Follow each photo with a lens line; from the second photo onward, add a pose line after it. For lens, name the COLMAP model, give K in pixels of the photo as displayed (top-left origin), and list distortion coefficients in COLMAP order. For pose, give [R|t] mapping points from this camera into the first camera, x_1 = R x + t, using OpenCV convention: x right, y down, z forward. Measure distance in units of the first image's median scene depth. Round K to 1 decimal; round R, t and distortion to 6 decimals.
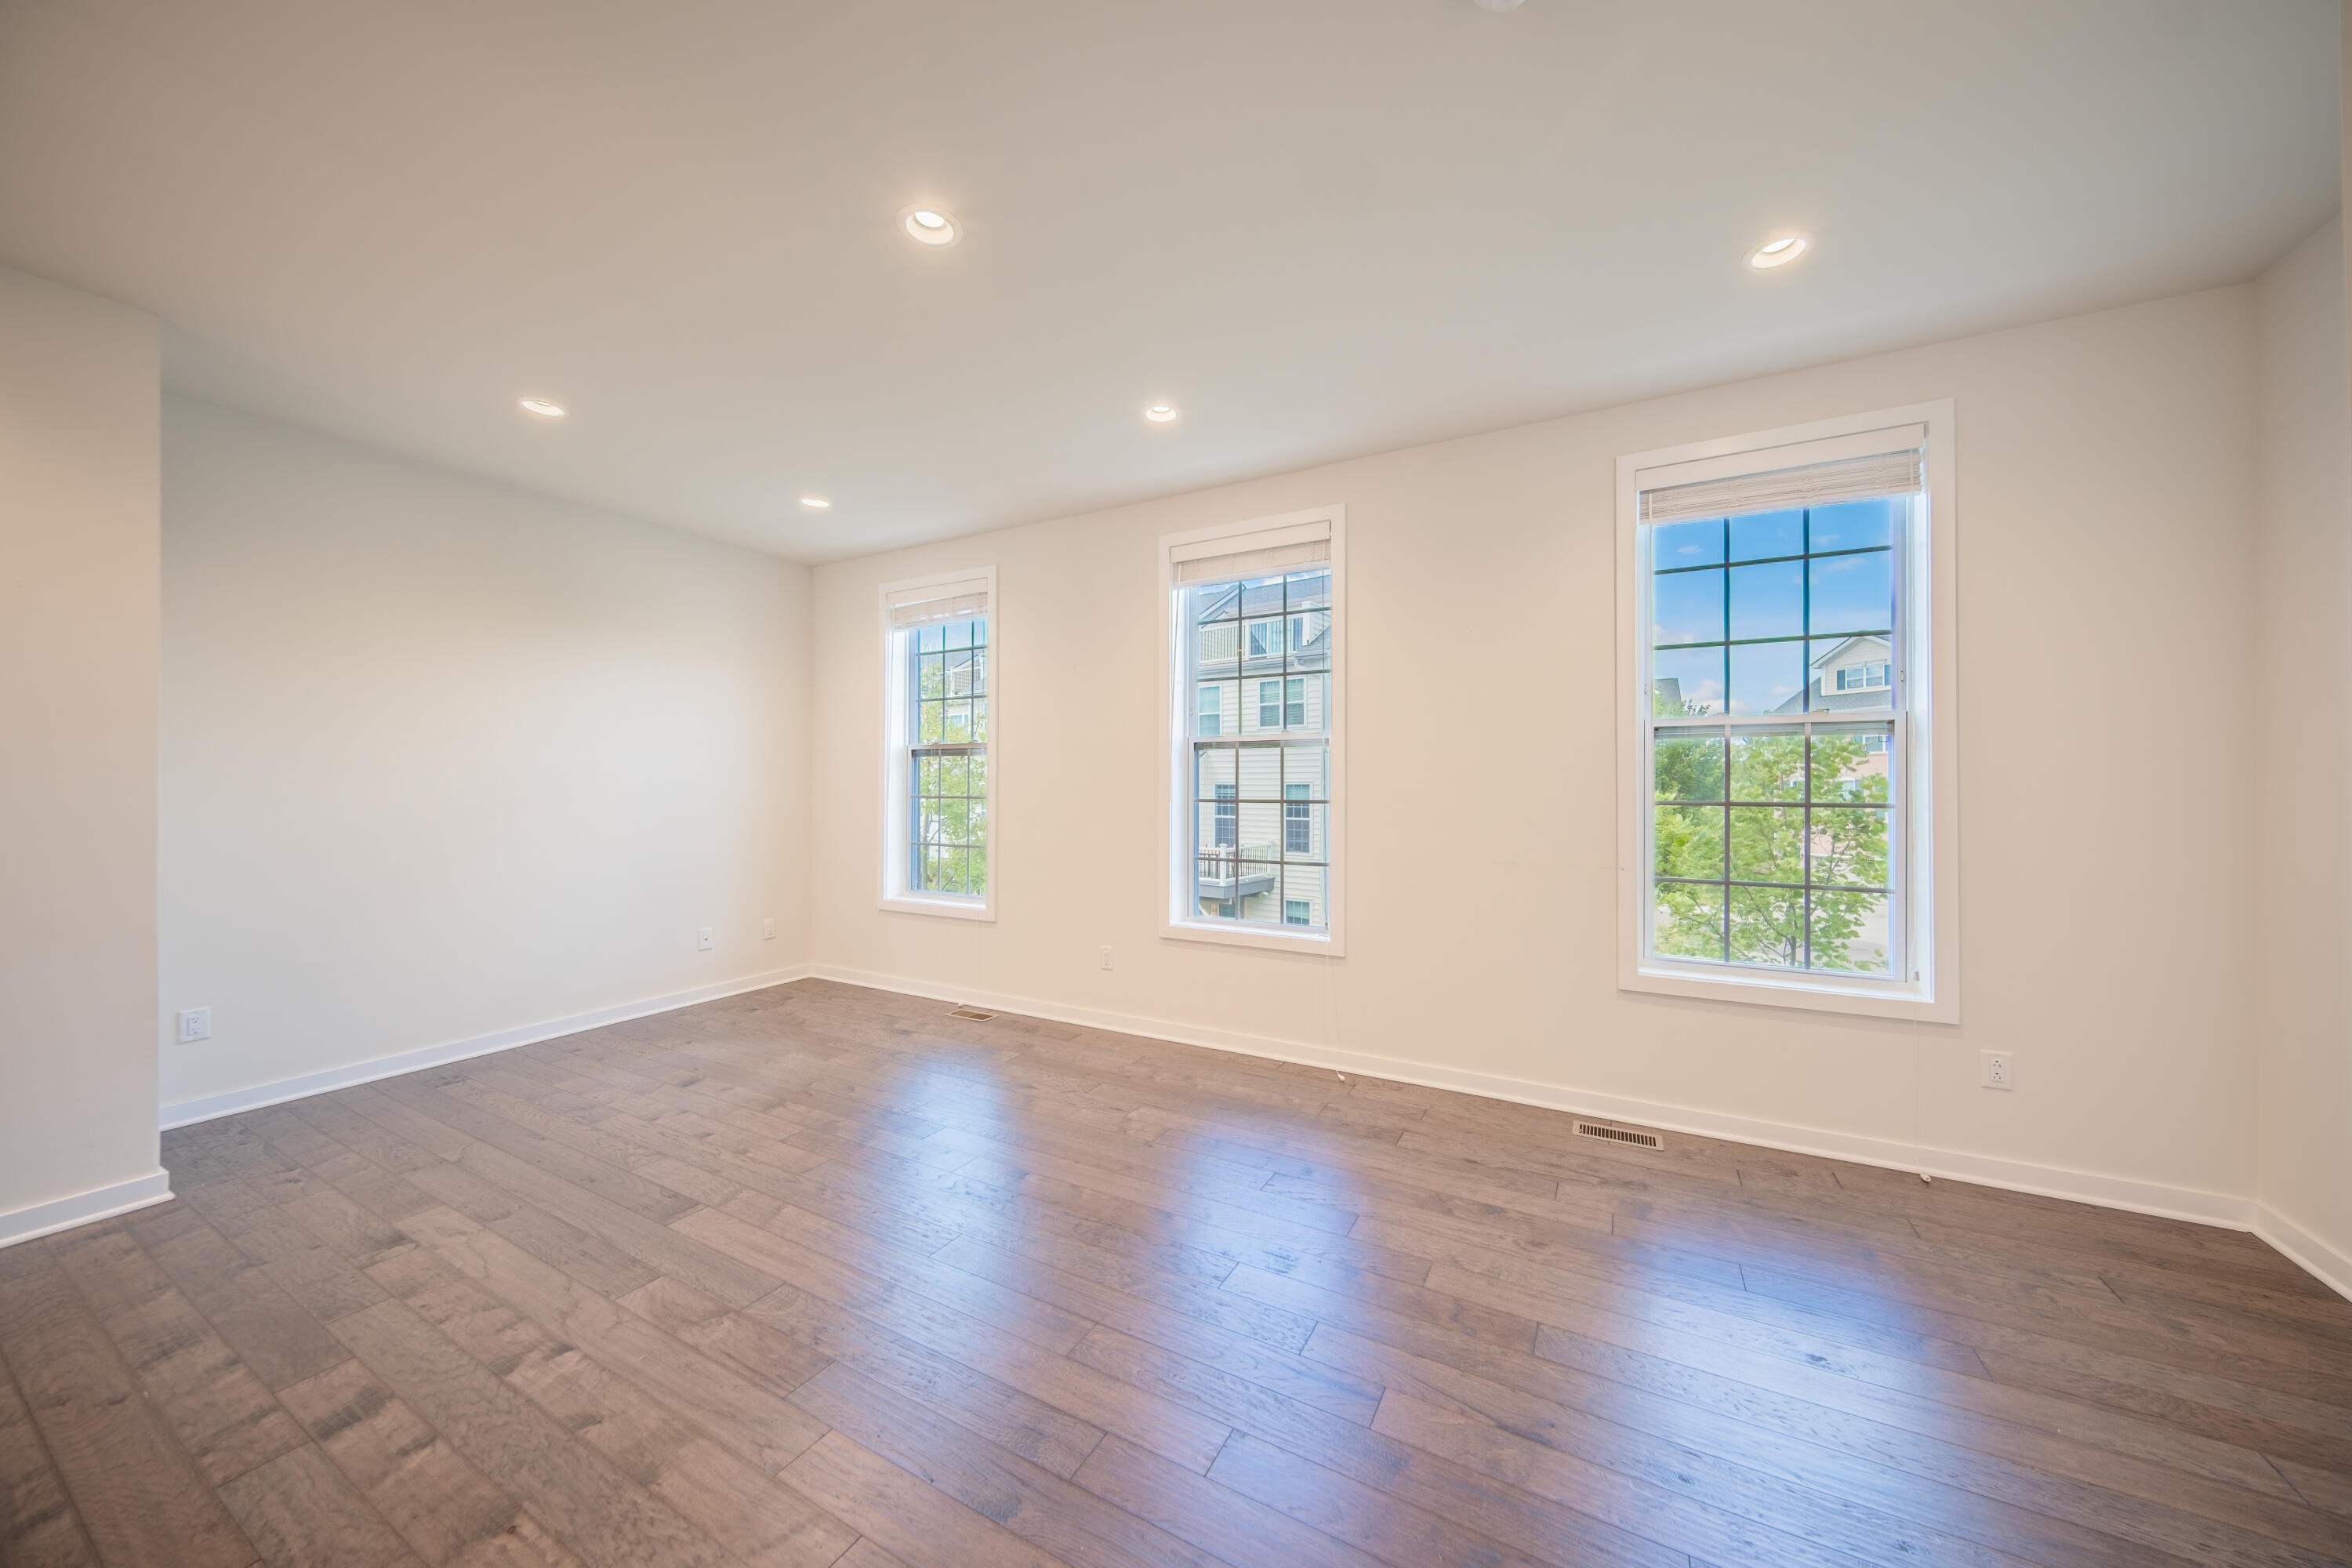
lens RADIAL K [[791.6, 0, 1180.6], [0, 791.6, 781.6], [0, 0, 1]] dist [-0.000399, -0.000141]
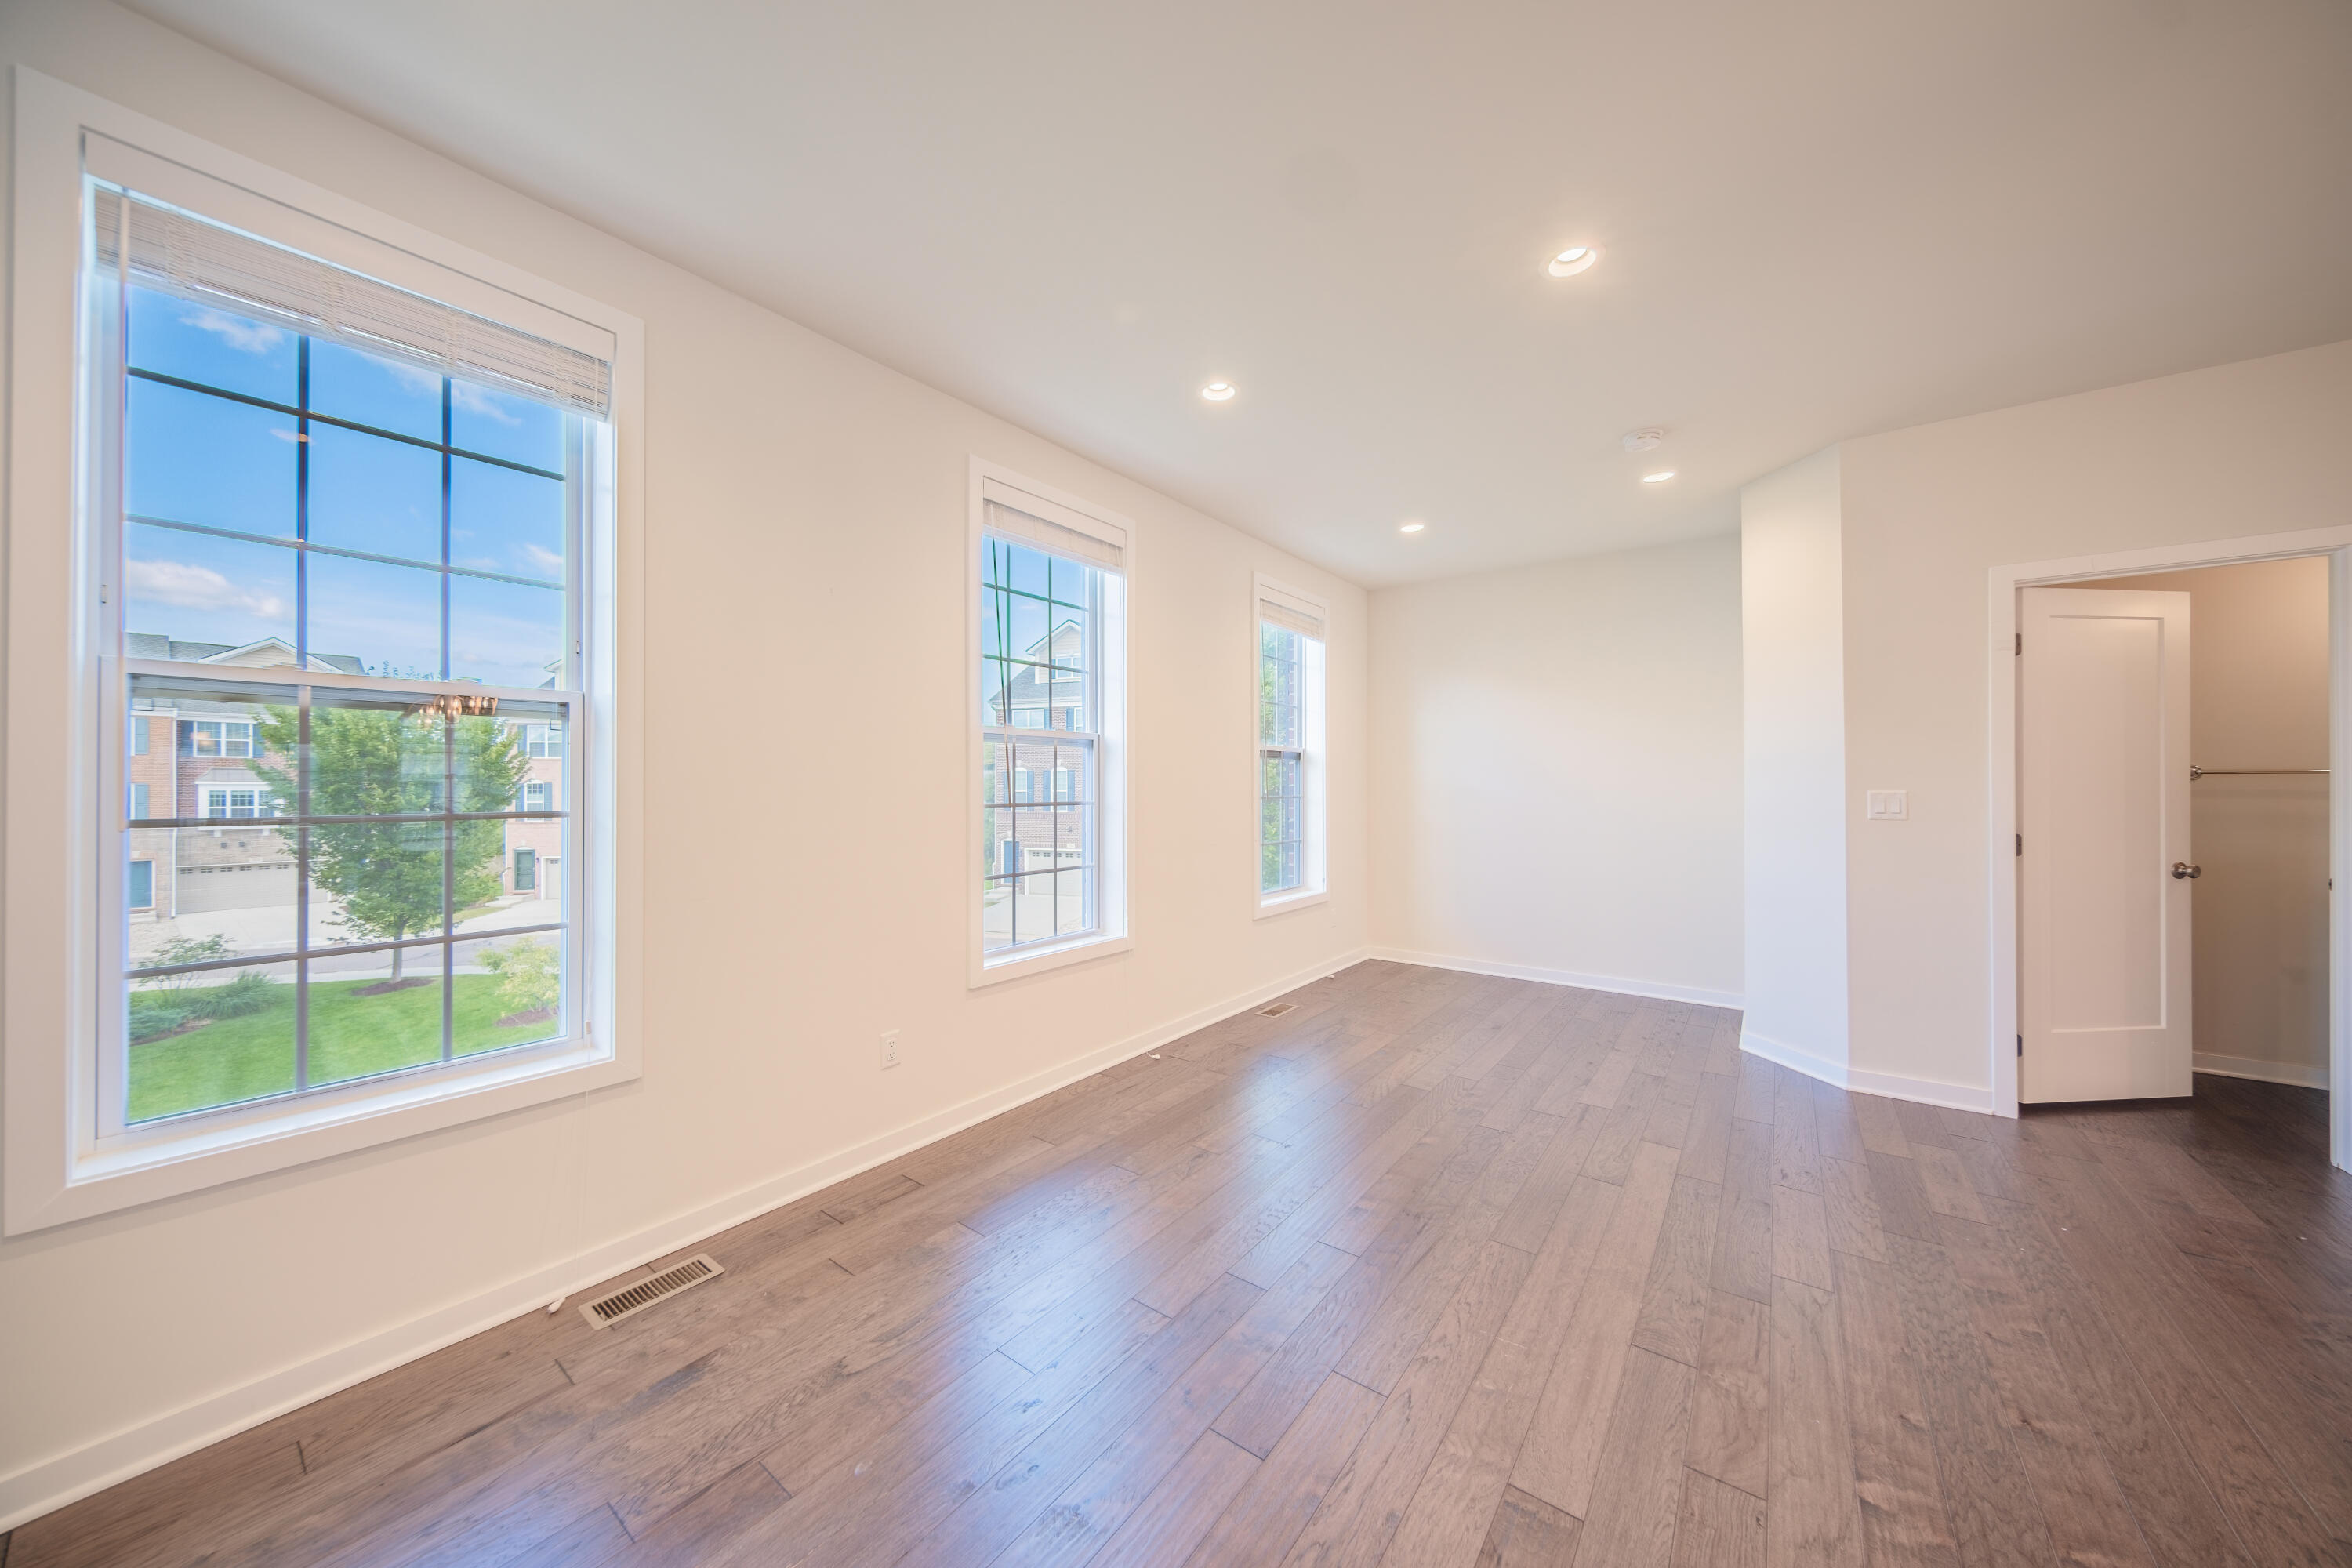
lens RADIAL K [[791.6, 0, 1180.6], [0, 791.6, 781.6], [0, 0, 1]] dist [-0.000399, -0.000141]
pose [[0.151745, 0.003270, 0.988414, -1.148678], [-0.001390, 0.999994, -0.003095, 0.004069], [-0.988419, -0.000905, 0.151749, 1.077976]]
